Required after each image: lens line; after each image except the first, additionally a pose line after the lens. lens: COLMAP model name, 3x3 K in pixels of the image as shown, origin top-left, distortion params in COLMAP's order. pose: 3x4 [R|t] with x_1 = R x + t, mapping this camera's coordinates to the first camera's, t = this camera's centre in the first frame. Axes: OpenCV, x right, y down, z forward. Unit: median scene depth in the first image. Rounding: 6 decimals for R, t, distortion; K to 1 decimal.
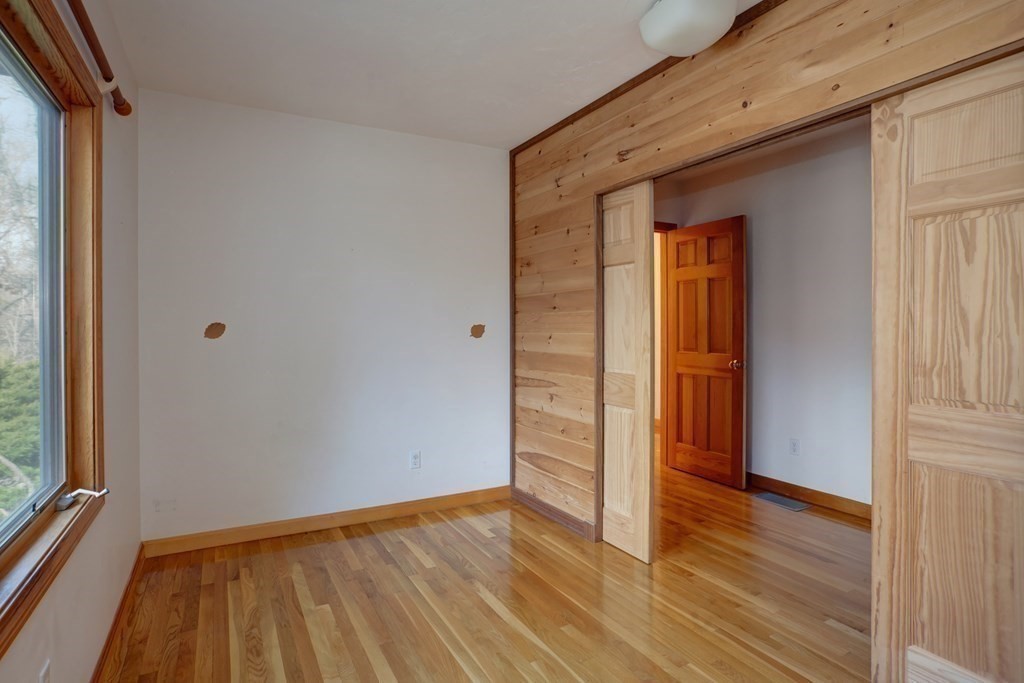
lens RADIAL K [[505.4, 0, 506.9], [0, 505.4, 336.1], [0, 0, 1]] dist [-0.020124, 0.001765]
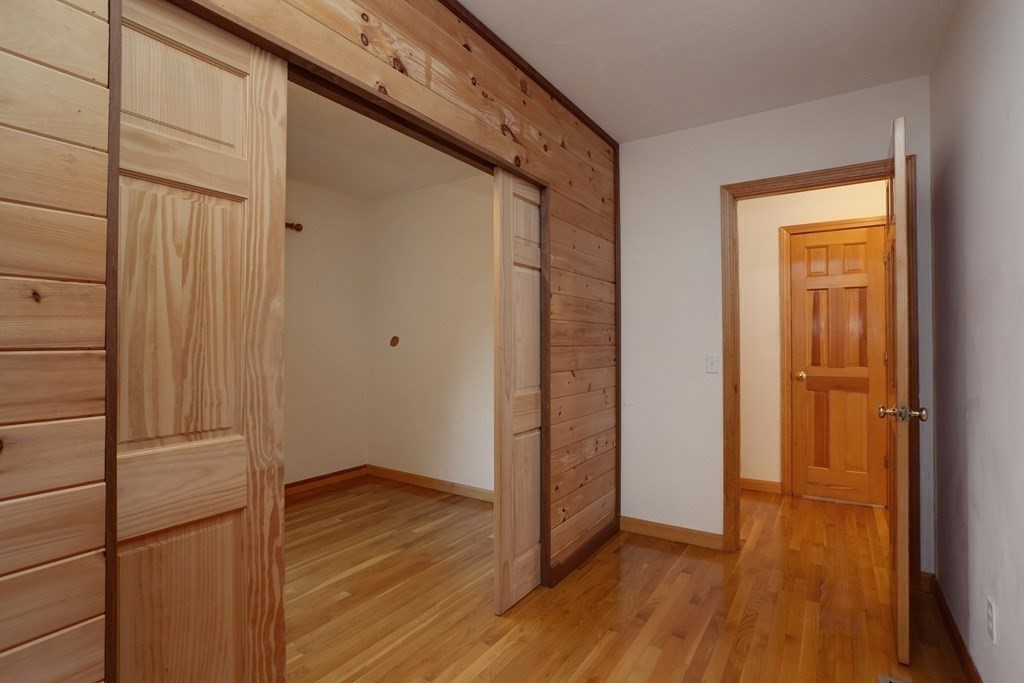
lens RADIAL K [[505.4, 0, 507.3], [0, 505.4, 340.2], [0, 0, 1]] dist [-0.020124, 0.001765]
pose [[0.459716, -0.008862, -0.888022, 1.037648], [-0.007820, 0.999871, -0.014026, 0.001579], [0.888031, 0.013392, 0.459588, 0.612237]]
